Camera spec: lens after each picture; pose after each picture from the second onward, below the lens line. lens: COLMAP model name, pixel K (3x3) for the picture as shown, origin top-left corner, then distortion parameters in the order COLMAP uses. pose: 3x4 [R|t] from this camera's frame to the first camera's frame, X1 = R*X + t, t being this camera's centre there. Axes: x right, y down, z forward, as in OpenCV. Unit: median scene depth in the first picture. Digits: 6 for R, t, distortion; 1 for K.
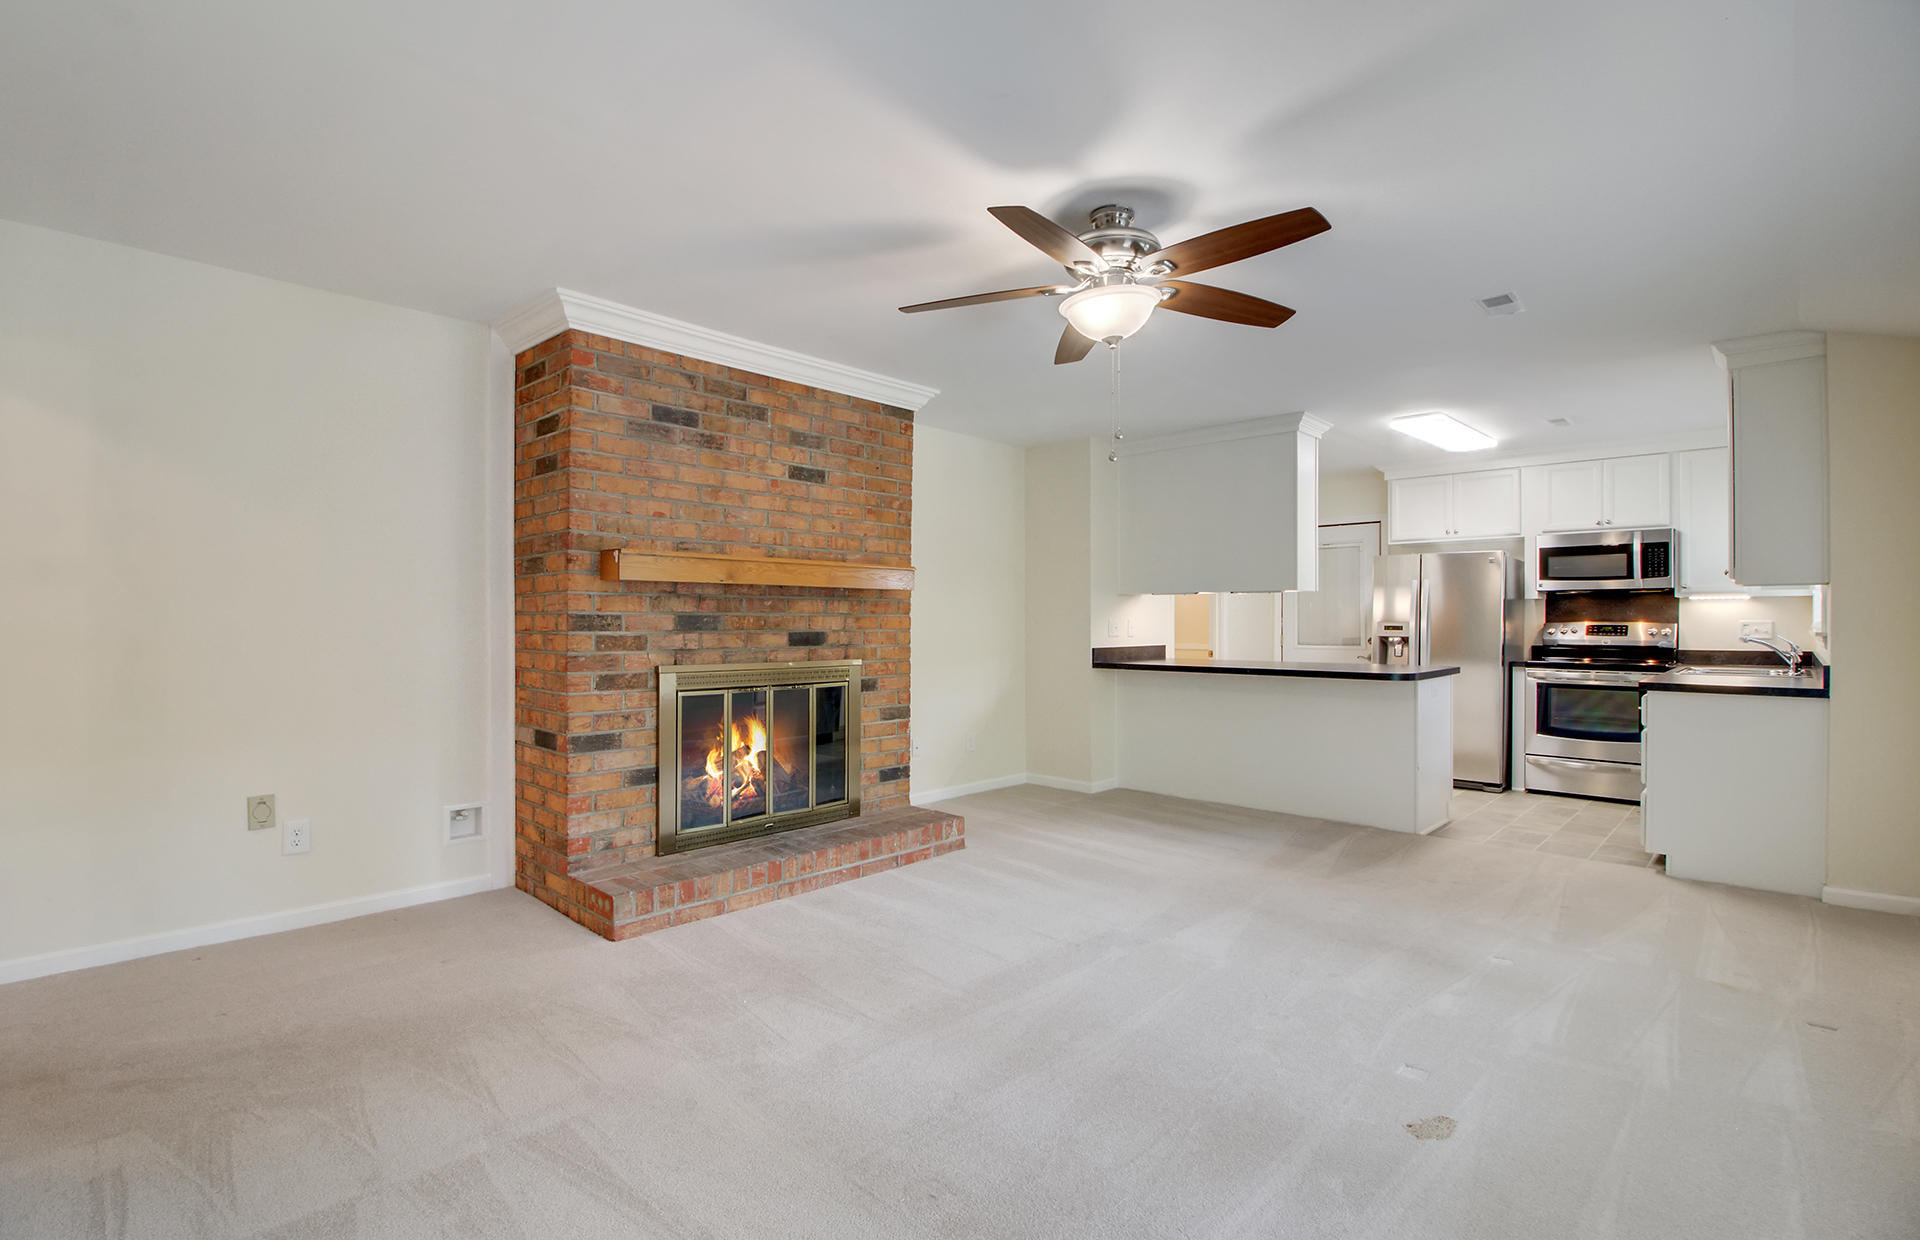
lens RADIAL K [[894.4, 0, 958.0], [0, 894.4, 621.2], [0, 0, 1]] dist [-0.004739, 0.001731]
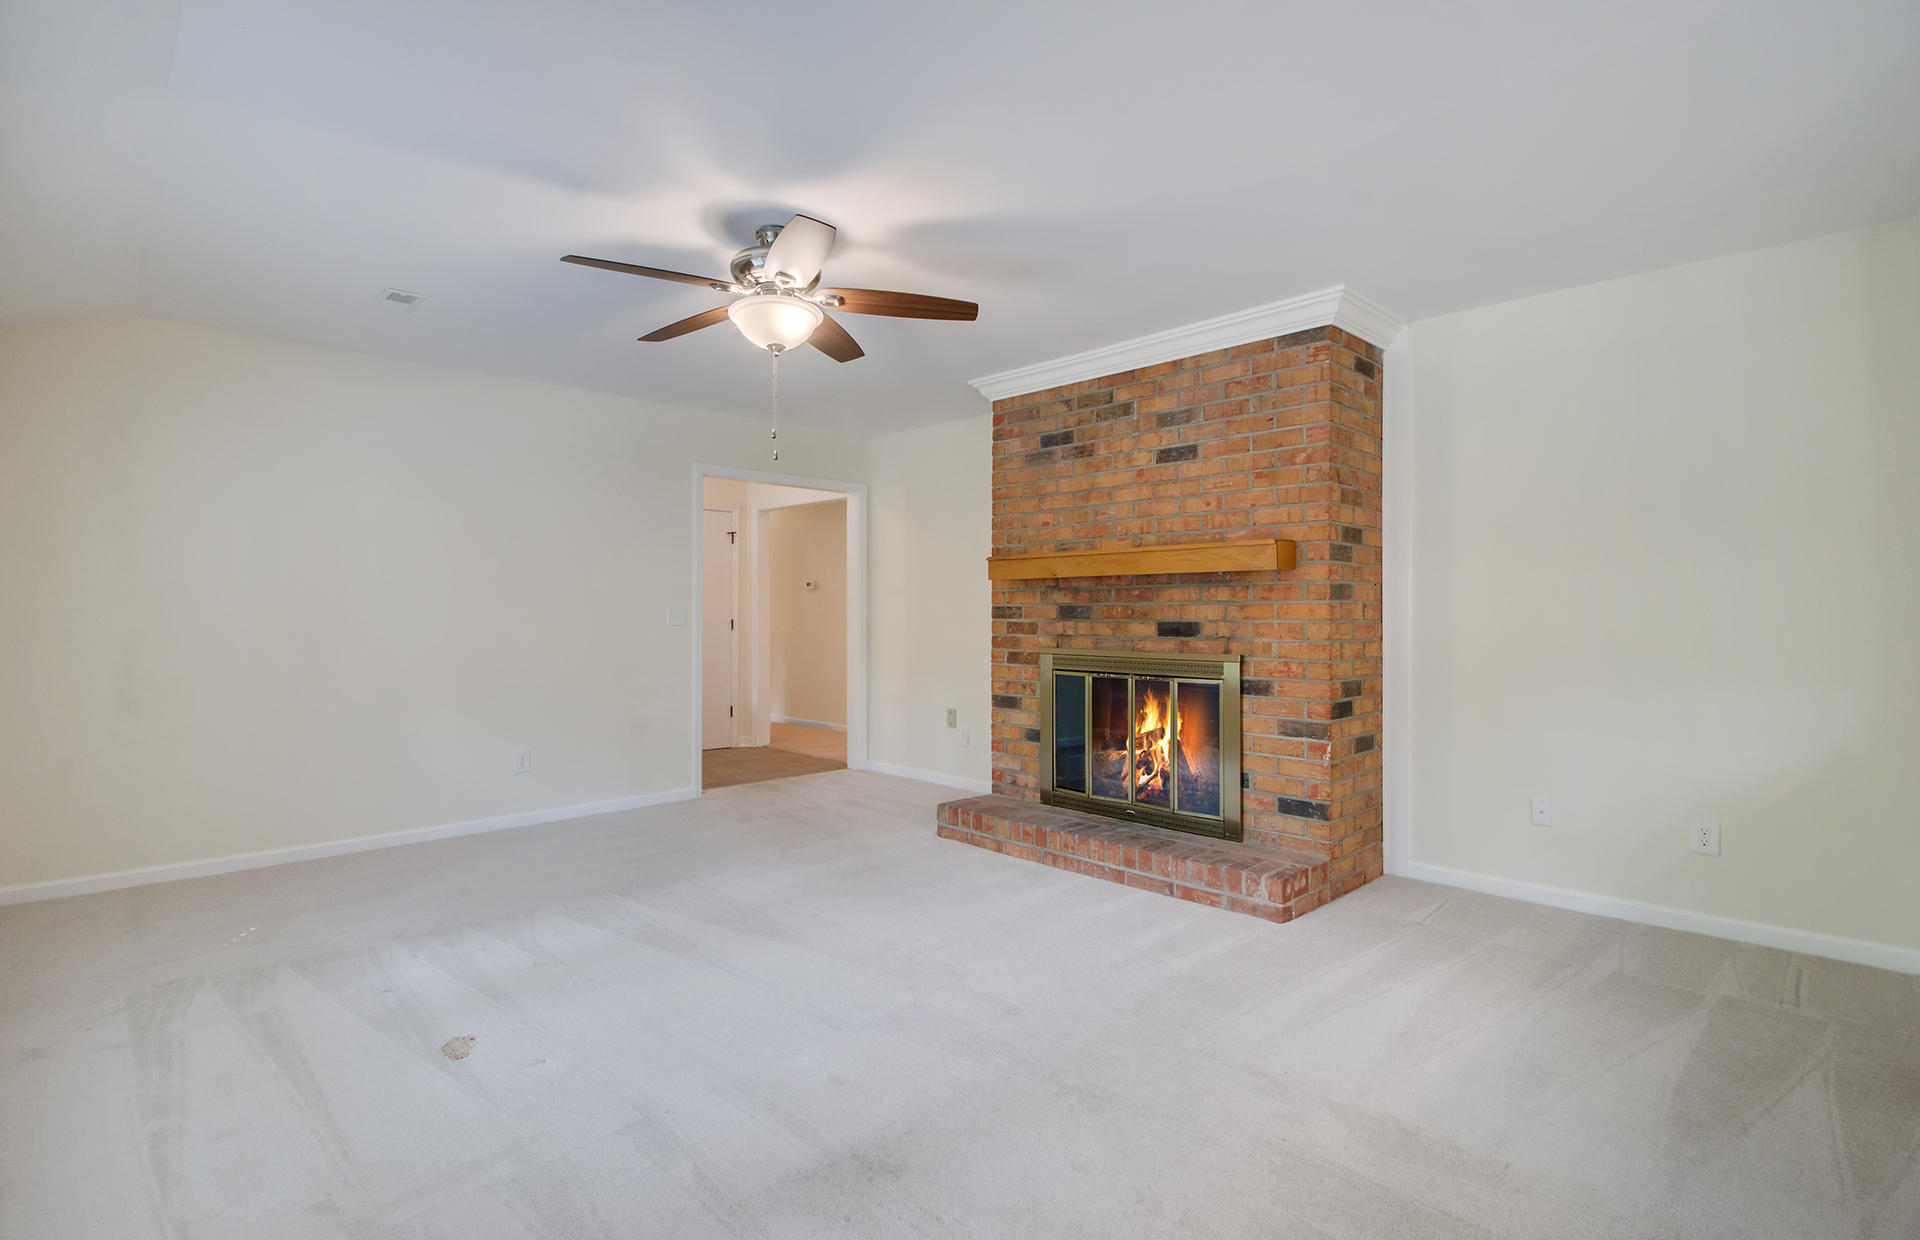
lens RADIAL K [[894.4, 0, 953.8], [0, 894.4, 611.7], [0, 0, 1]] dist [-0.004739, 0.001731]
pose [[-0.035260, -0.011092, -0.999317, 0.807789], [-0.005379, 0.999926, -0.010909, 0.013584], [0.999364, 0.004991, -0.035317, 0.832581]]
